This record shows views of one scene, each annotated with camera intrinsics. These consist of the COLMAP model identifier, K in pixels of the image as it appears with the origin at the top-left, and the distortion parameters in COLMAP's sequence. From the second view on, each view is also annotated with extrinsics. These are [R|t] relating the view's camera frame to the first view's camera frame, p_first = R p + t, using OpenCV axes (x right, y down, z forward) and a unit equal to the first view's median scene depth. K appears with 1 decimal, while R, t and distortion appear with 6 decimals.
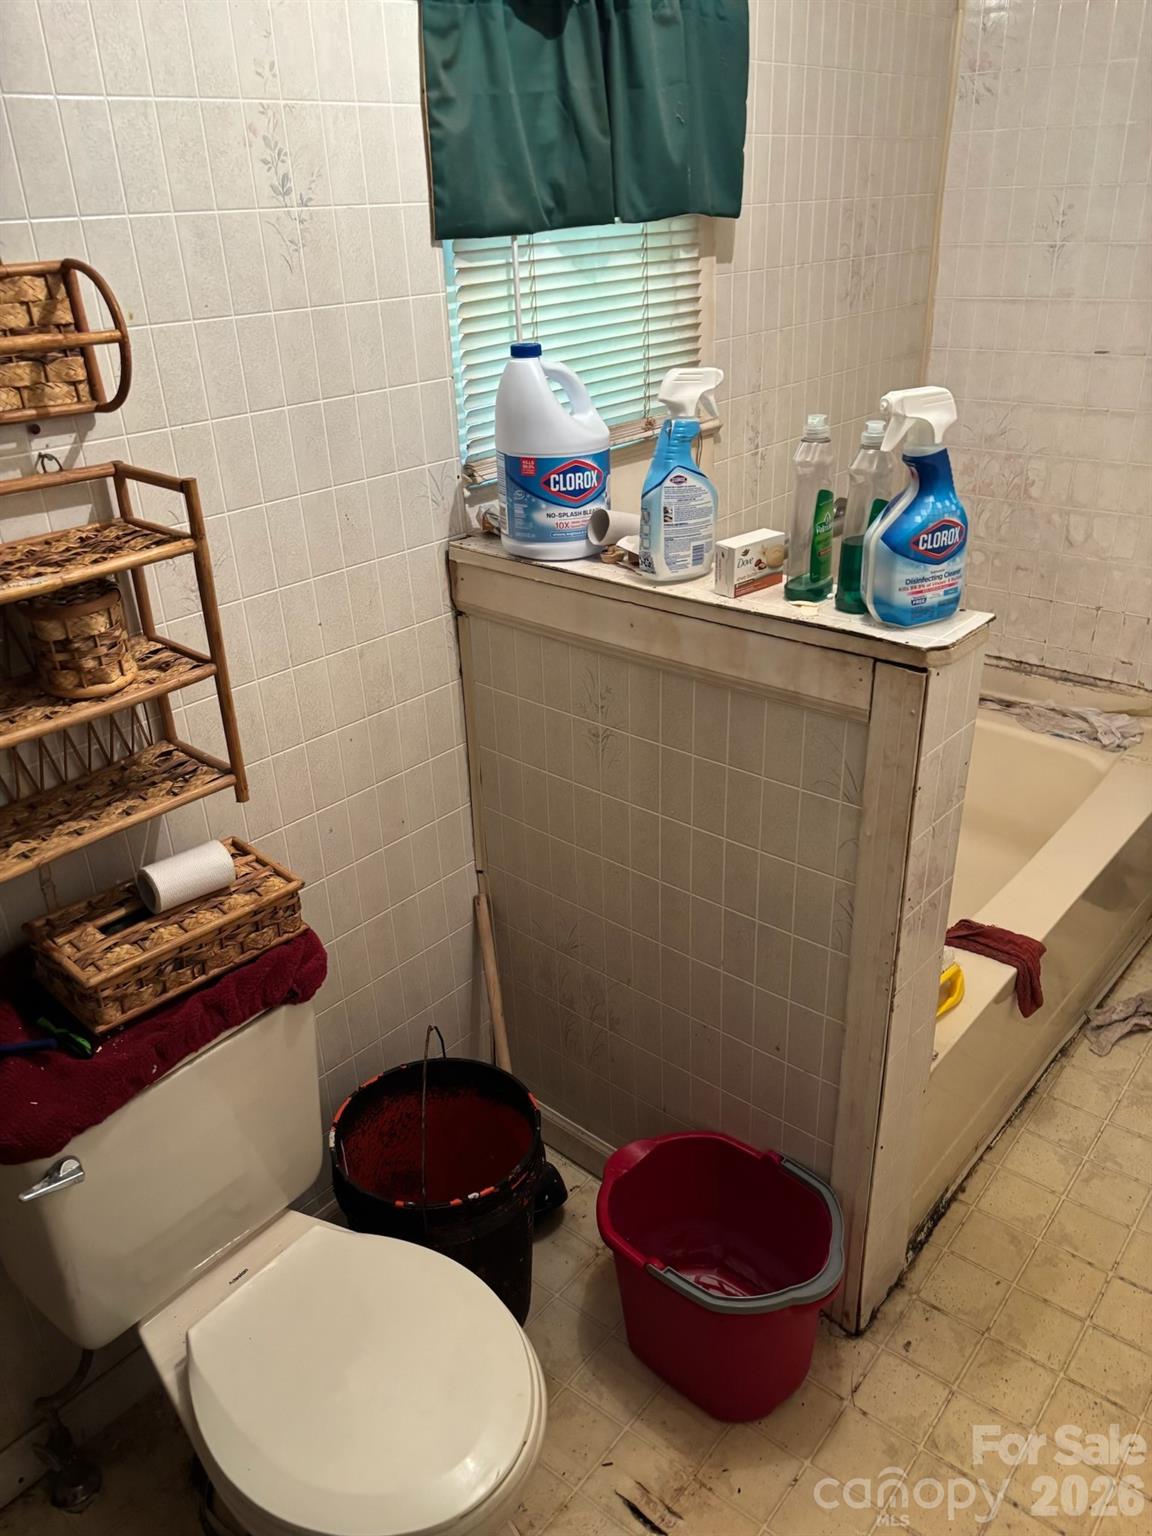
lens RADIAL K [[1176.2, 0, 609.9], [0, 1176.2, 769.6], [0, 0, 1]] dist [0.040023, -0.033951]
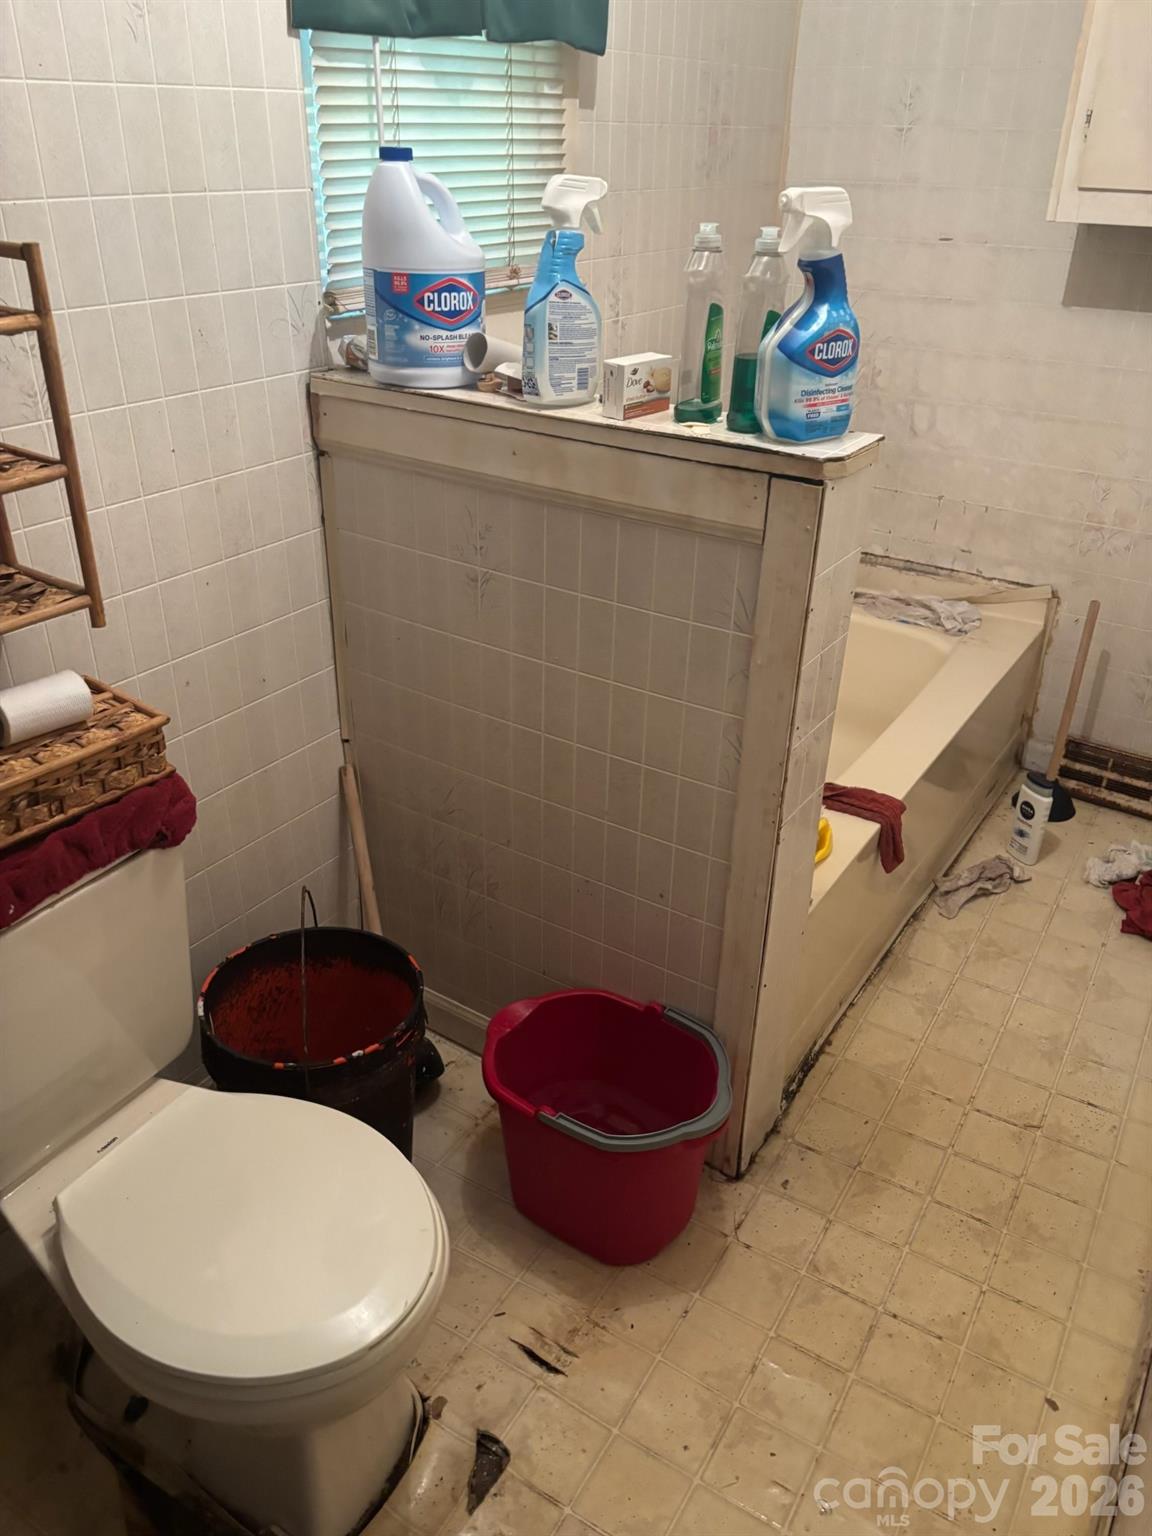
lens RADIAL K [[1176.2, 0, 609.9], [0, 1176.2, 769.6], [0, 0, 1]] dist [0.040023, -0.033951]
pose [[0.988977, -0.020013, 0.146712, -0.047406], [0.014012, 0.999027, 0.041826, 0.089187], [-0.147406, -0.039309, 0.988295, 0.024789]]
